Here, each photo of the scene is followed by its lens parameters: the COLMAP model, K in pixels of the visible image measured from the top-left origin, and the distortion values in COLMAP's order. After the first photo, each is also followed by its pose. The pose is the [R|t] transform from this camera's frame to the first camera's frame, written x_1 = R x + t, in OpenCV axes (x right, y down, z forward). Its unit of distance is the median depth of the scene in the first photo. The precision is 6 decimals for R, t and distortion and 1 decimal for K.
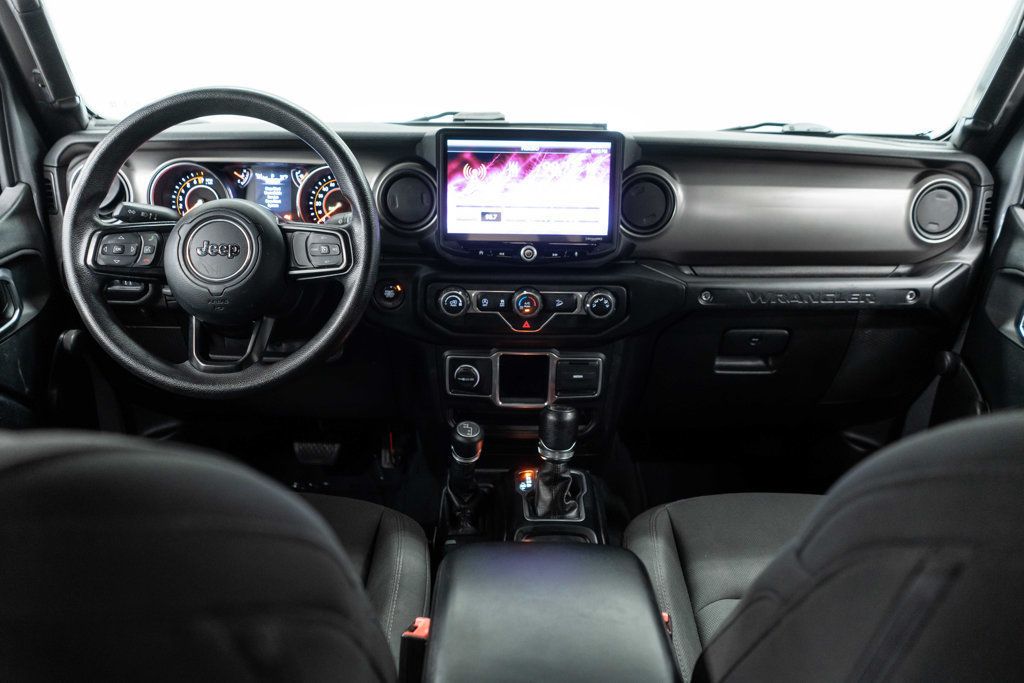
lens RADIAL K [[788.5, 0, 512.0], [0, 788.5, 341.5], [0, 0, 1]] dist [-0.015739, -0.006783]
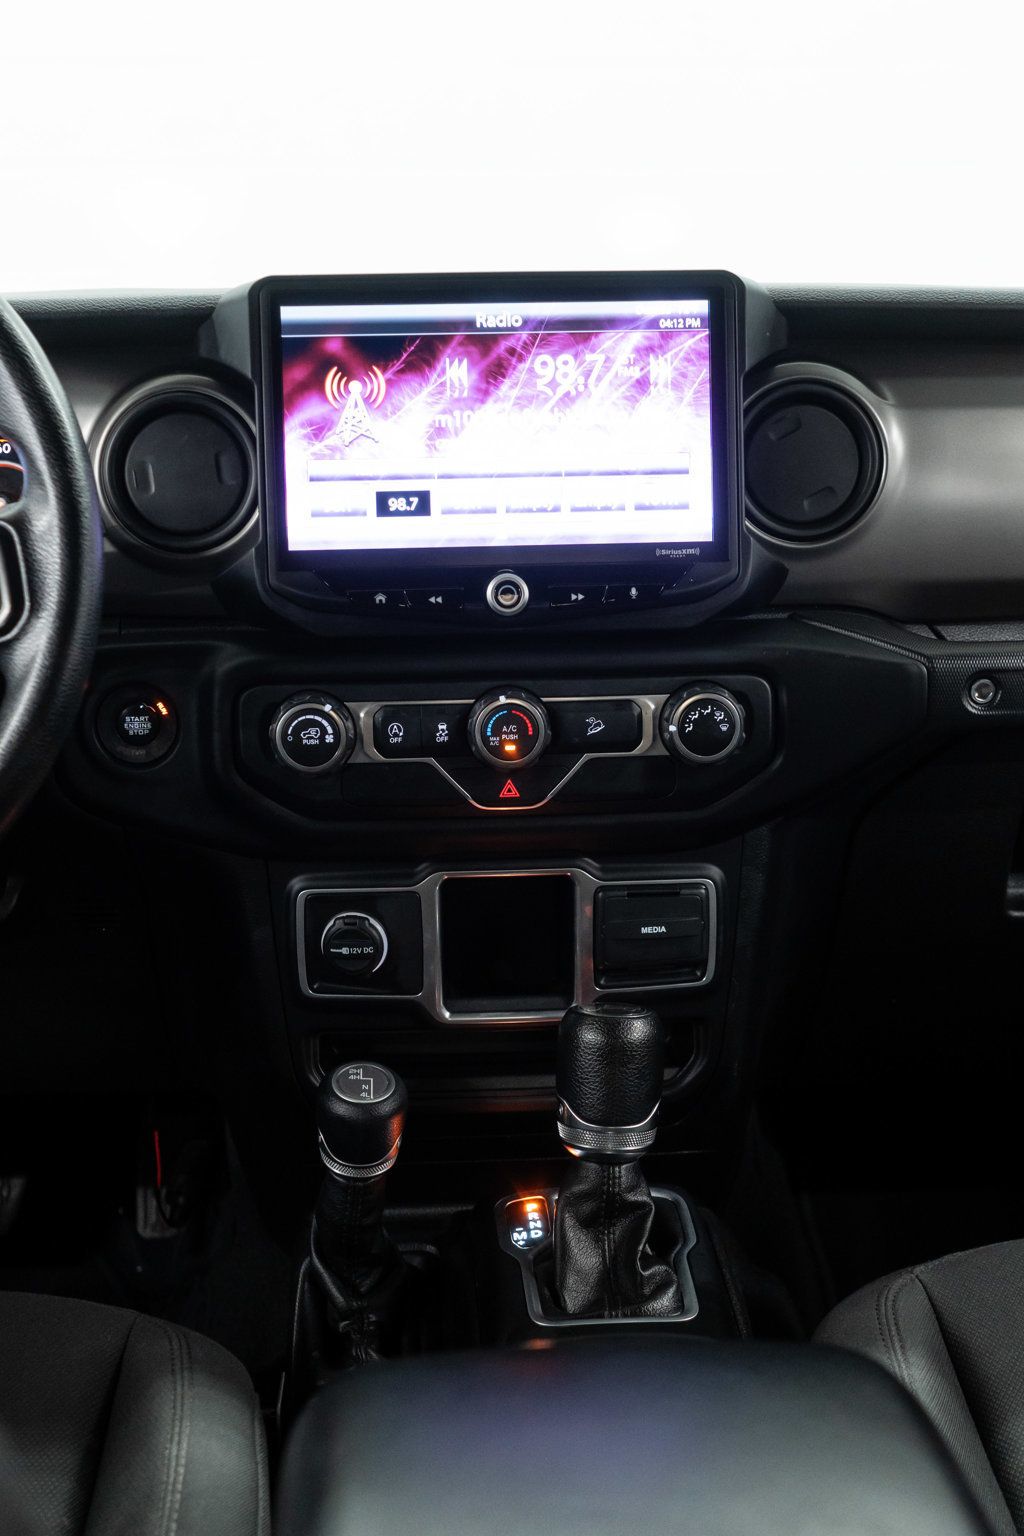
lens RADIAL K [[1824.6, 0, 512.0], [0, 1824.6, 768.0], [0, 0, 1]] dist [-0.011794, -0.033034]
pose [[0.998476, -0.042515, 0.035180, -0.010454], [0.046456, 0.991680, -0.120052, 0.072801], [-0.029783, 0.121504, 0.992144, 0.147386]]
